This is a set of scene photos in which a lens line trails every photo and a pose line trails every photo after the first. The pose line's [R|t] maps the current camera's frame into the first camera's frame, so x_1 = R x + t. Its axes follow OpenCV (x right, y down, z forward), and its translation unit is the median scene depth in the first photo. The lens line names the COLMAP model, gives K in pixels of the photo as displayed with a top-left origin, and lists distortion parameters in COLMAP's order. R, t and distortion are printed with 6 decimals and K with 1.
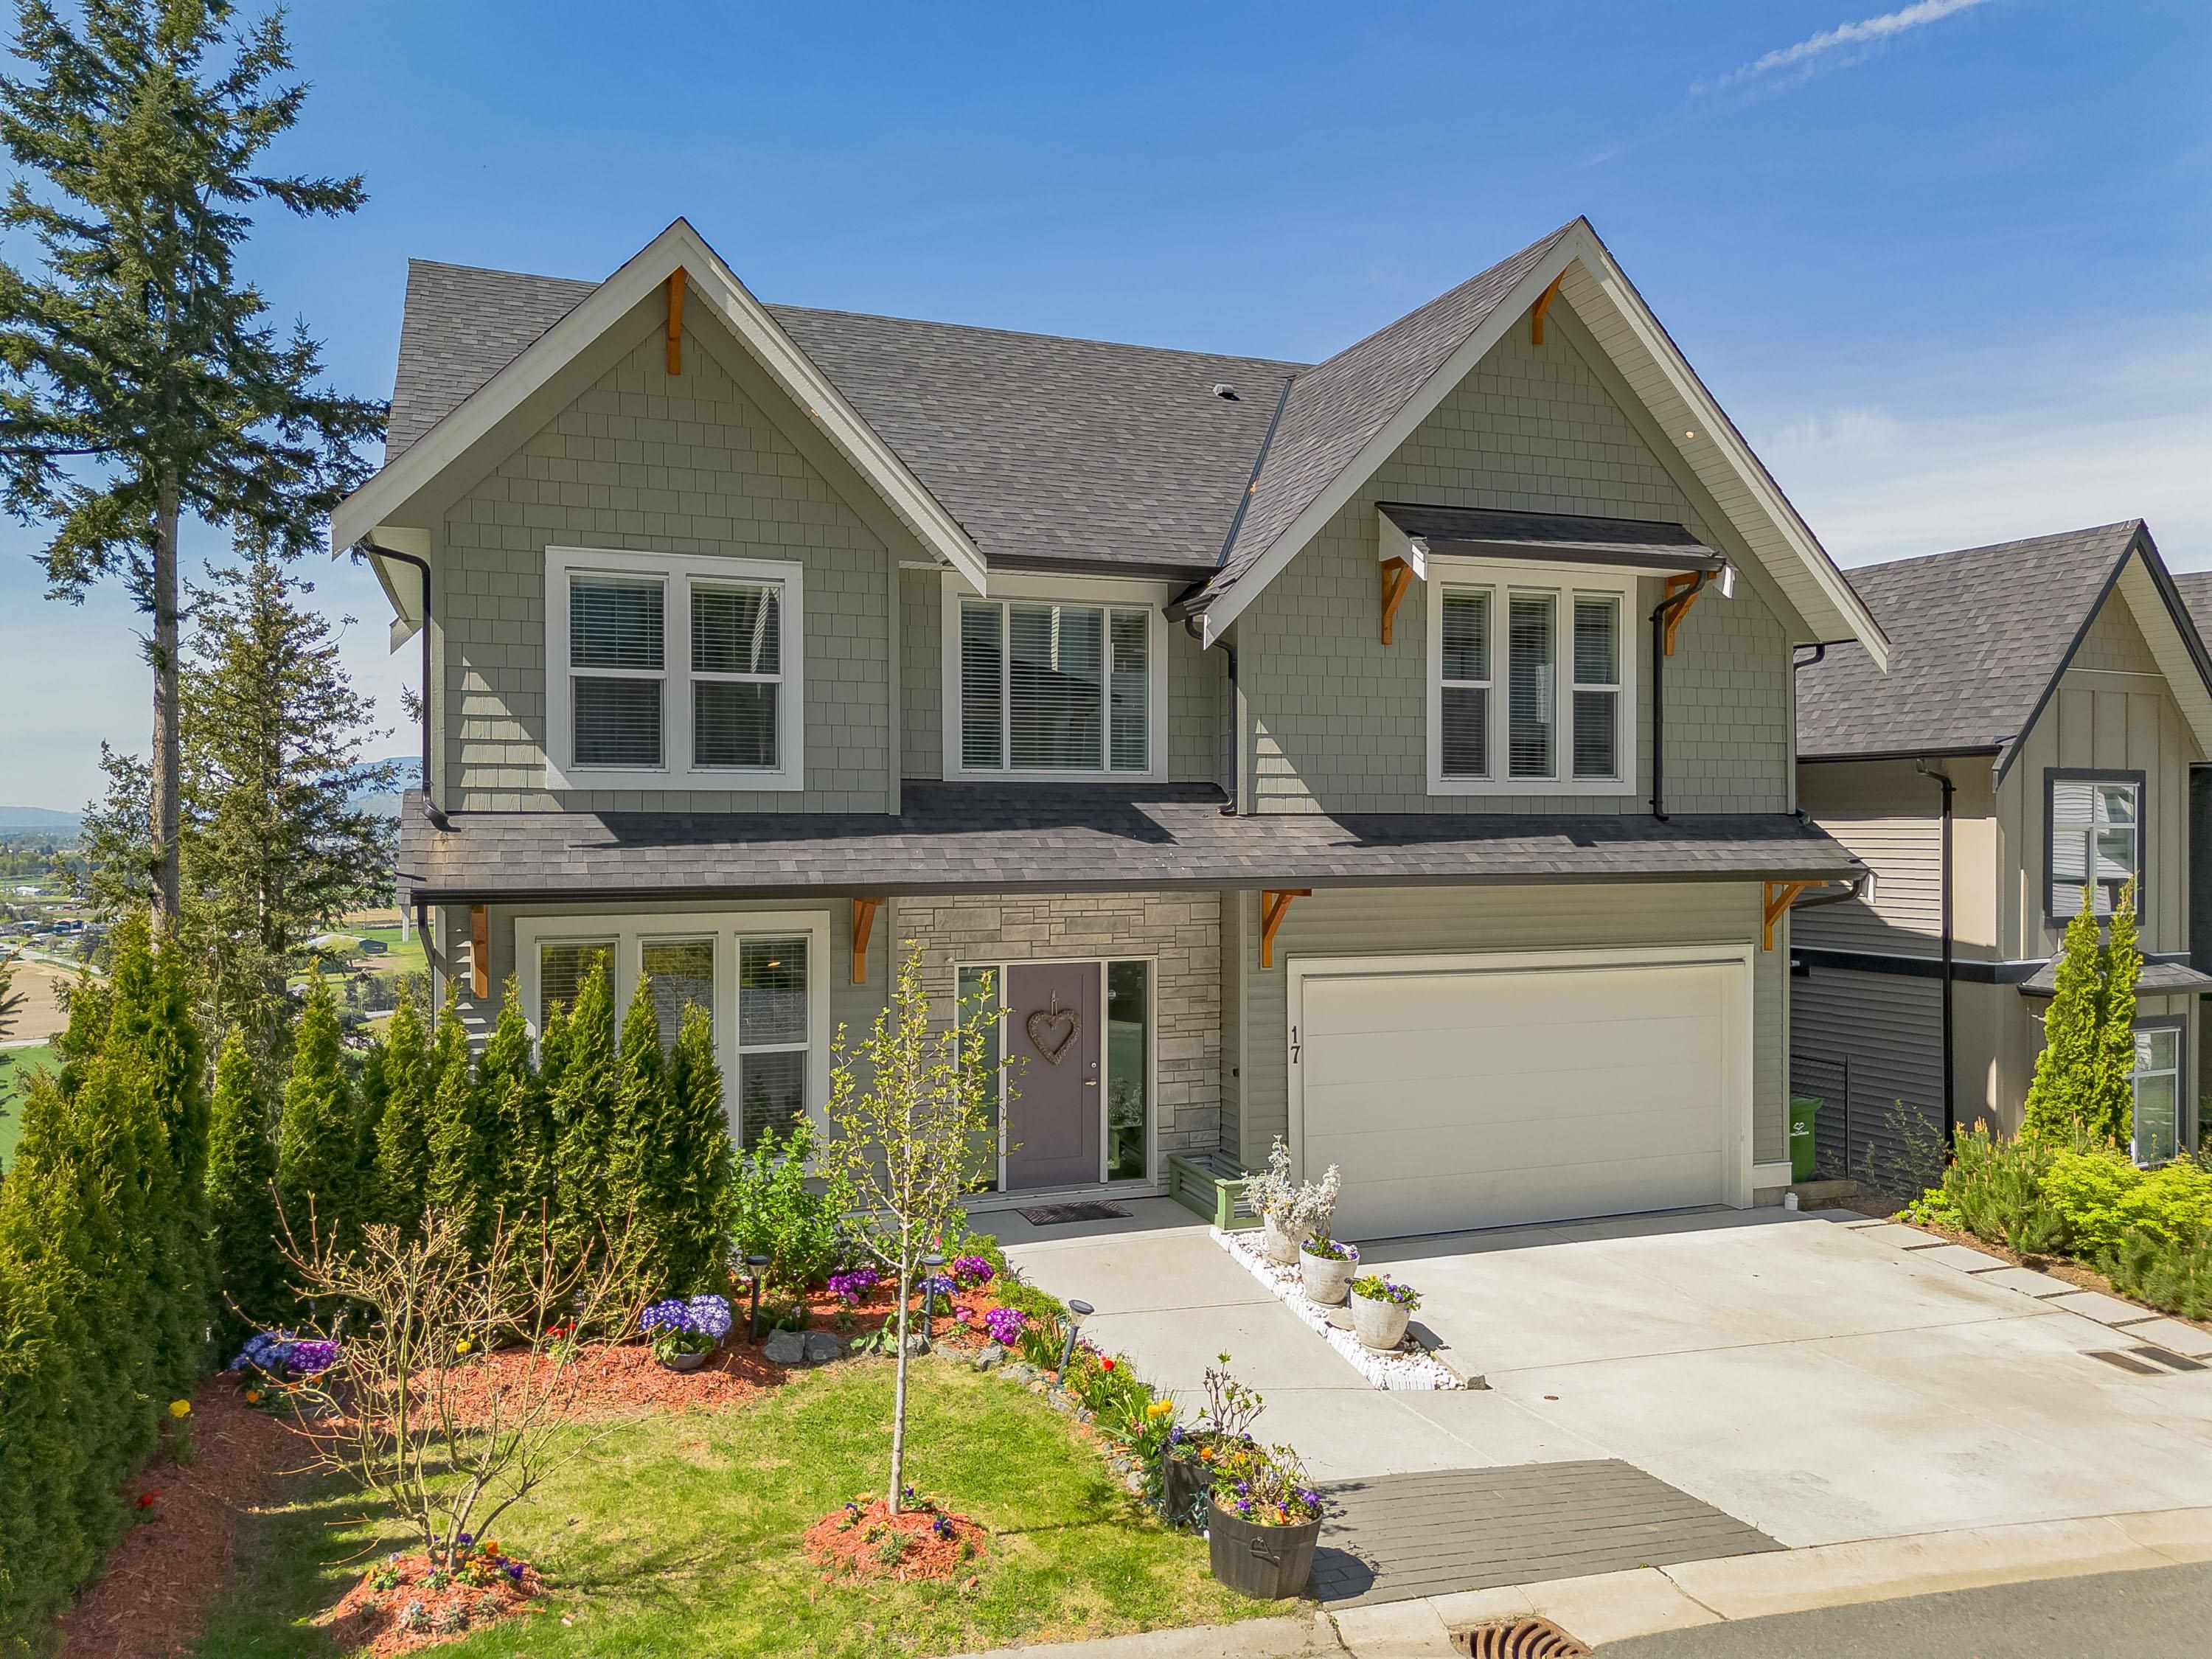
lens RADIAL K [[1572.2, 0, 1089.4], [0, 1572.2, 836.6], [0, 0, 1]] dist [0.054234, -0.044764]
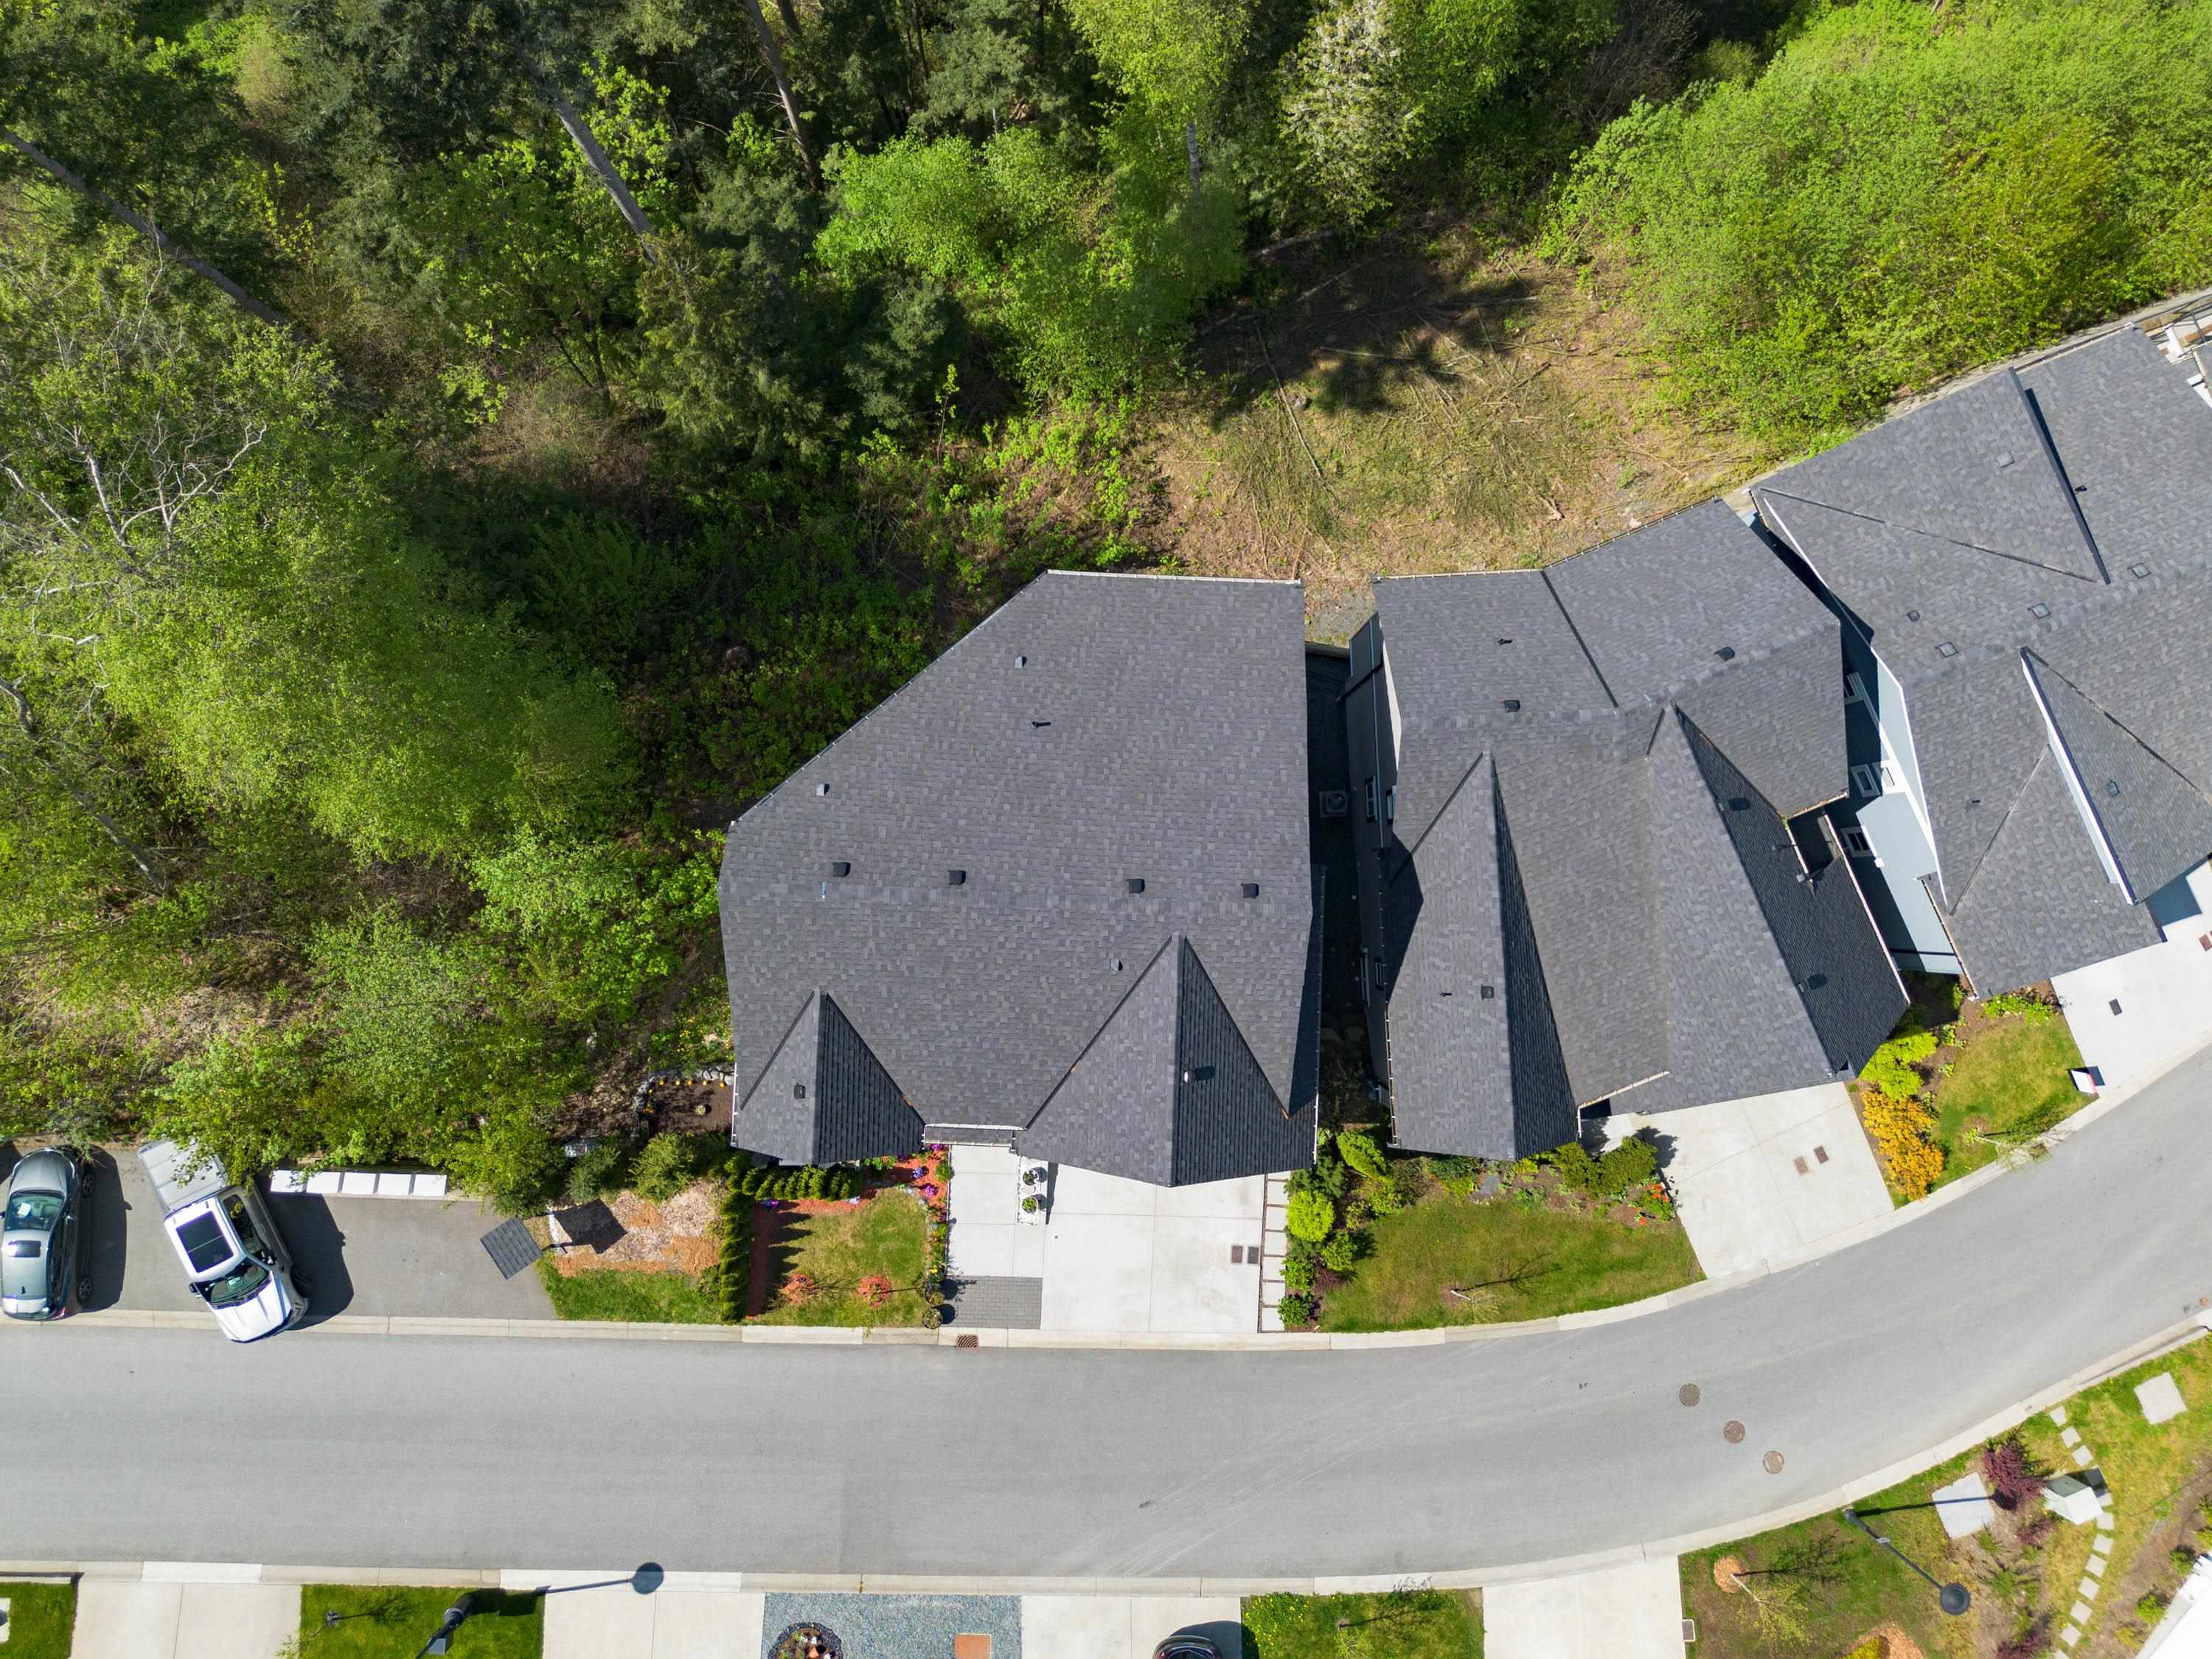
lens RADIAL K [[1572.2, 0, 1099.6], [0, 1572.2, 823.8], [0, 0, 1]] dist [0.054234, -0.044764]
pose [[0.921904, 0.386706, -0.023472, 0.062785], [-0.001770, 0.064789, 0.997897, -3.088314], [0.387414, -0.919924, 0.060413, 1.457849]]
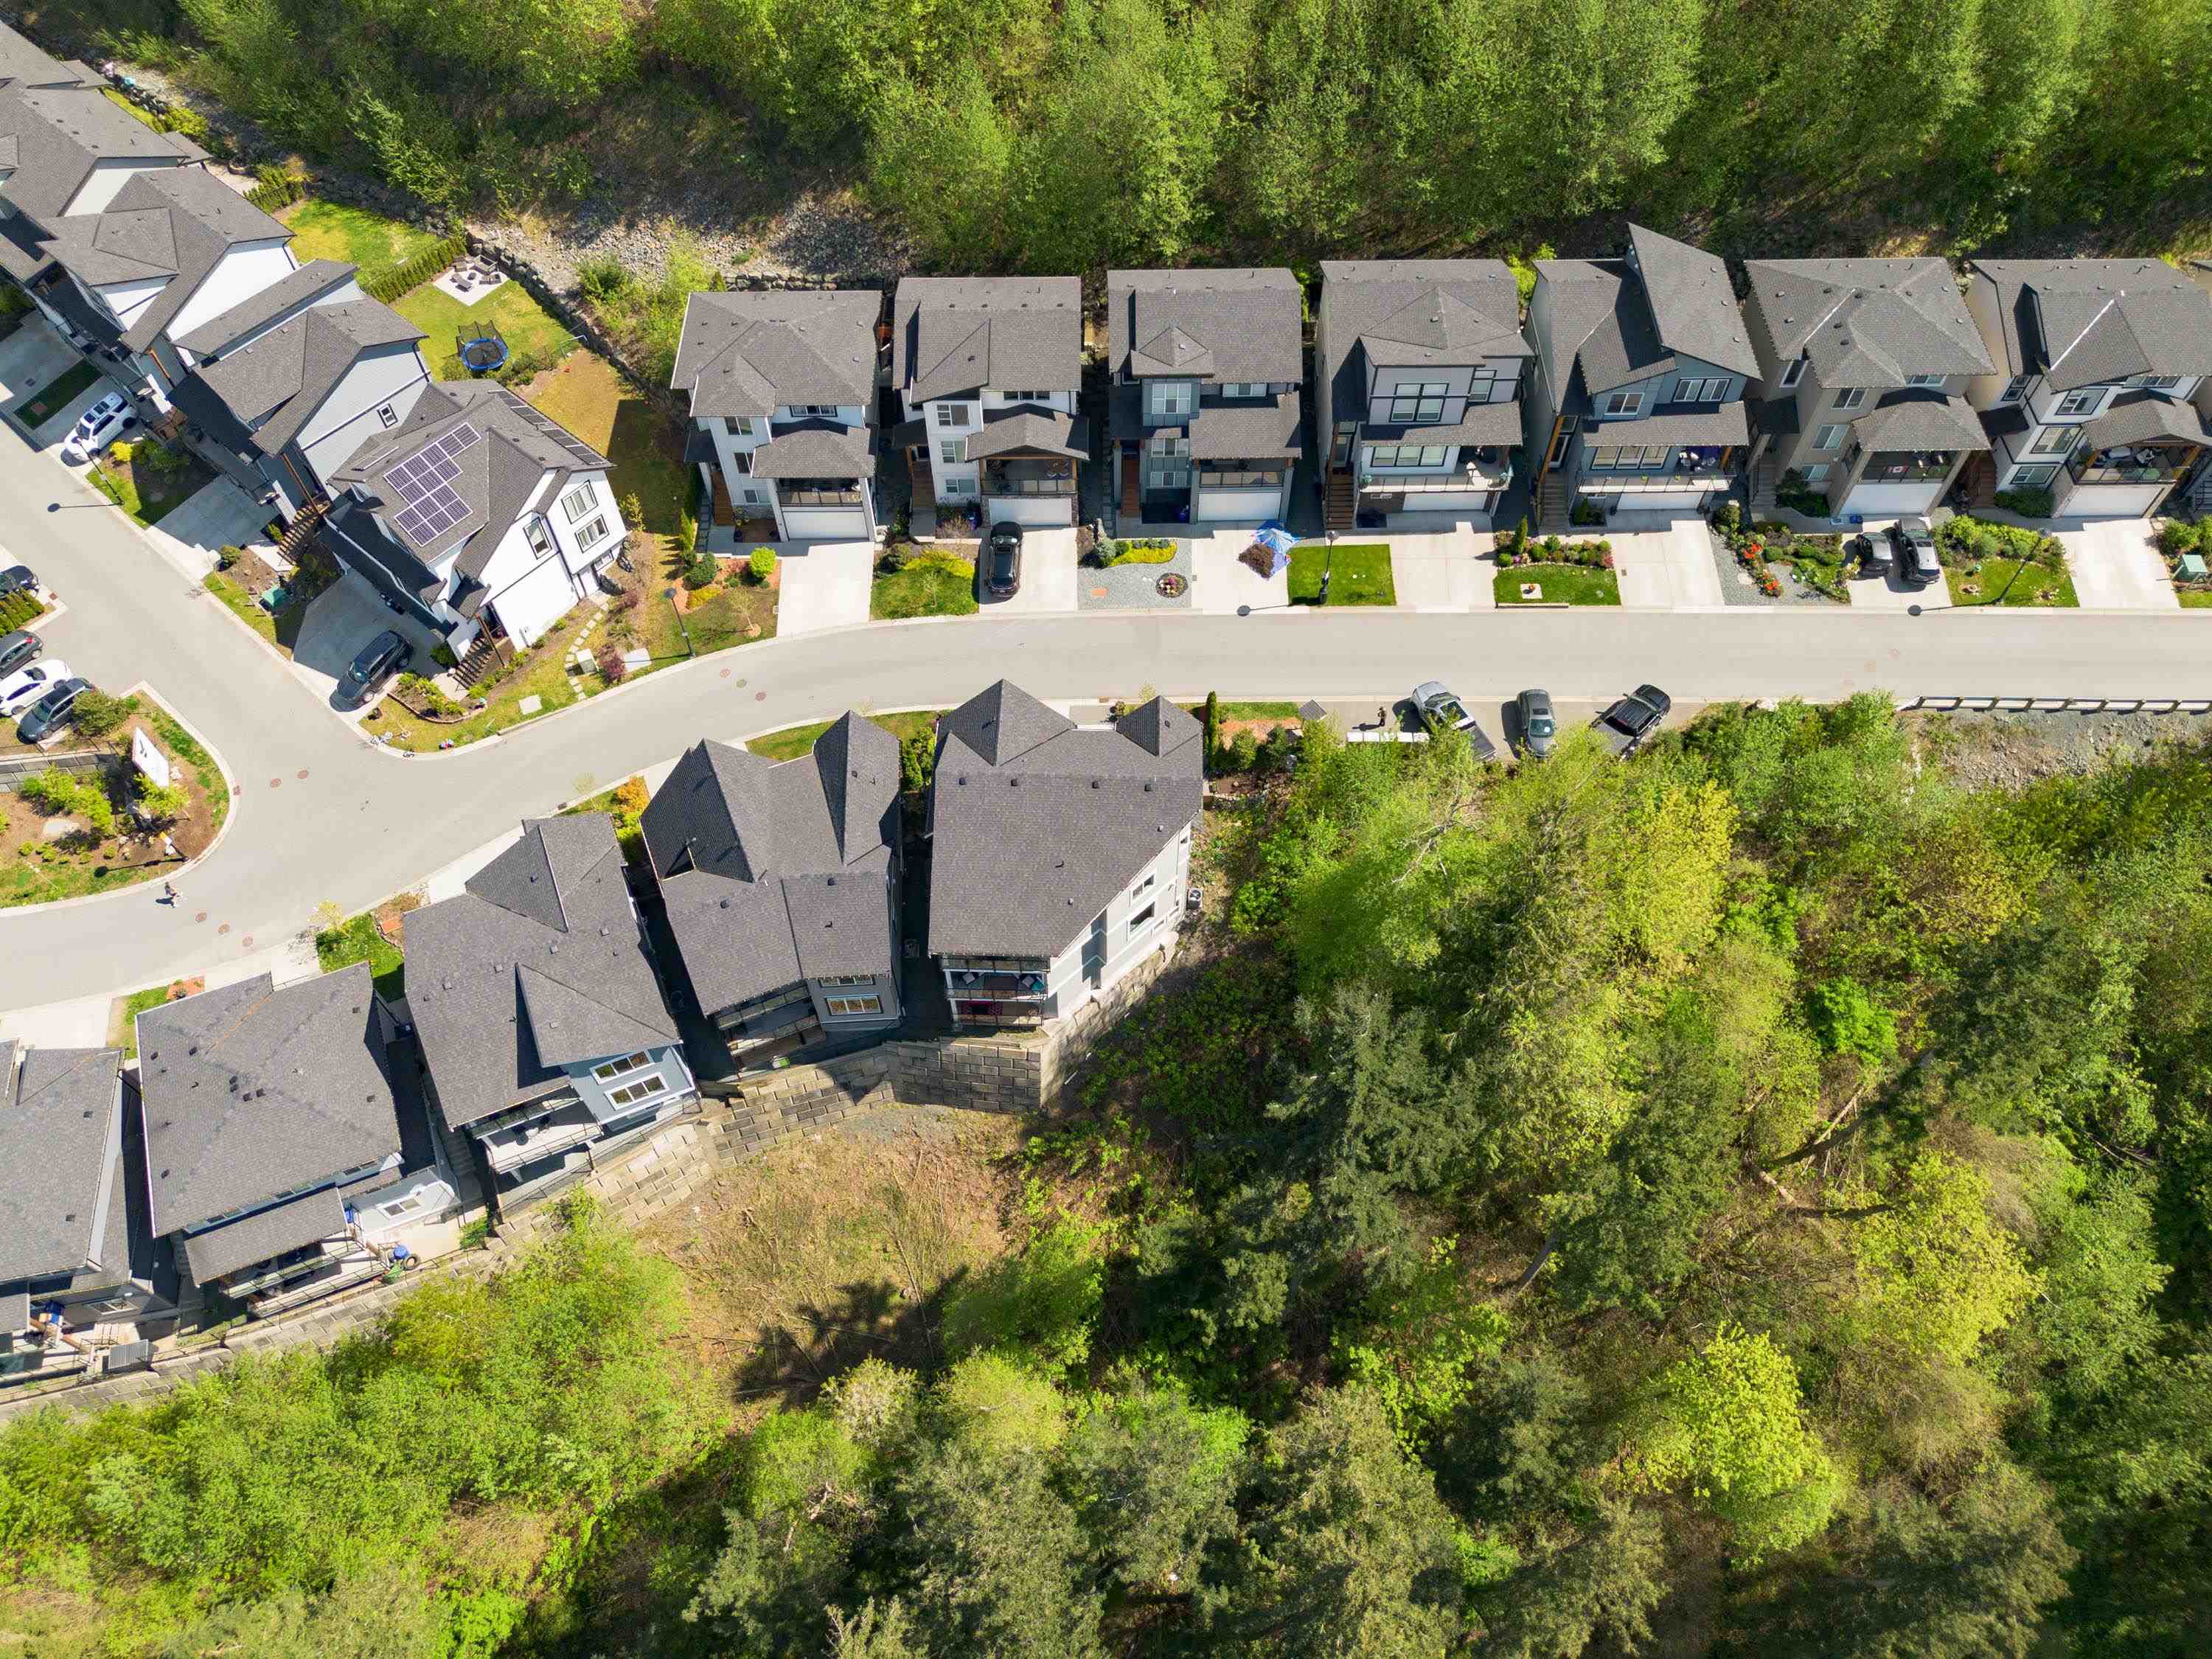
lens RADIAL K [[1572.2, 0, 1106.1], [0, 1572.2, 845.0], [0, 0, 1]] dist [0.054234, -0.044764]
pose [[-0.925611, -0.319279, 0.203234, -1.471951], [0.005353, 0.525883, 0.850540, -5.276050], [-0.378437, 0.788358, -0.485054, 4.416169]]
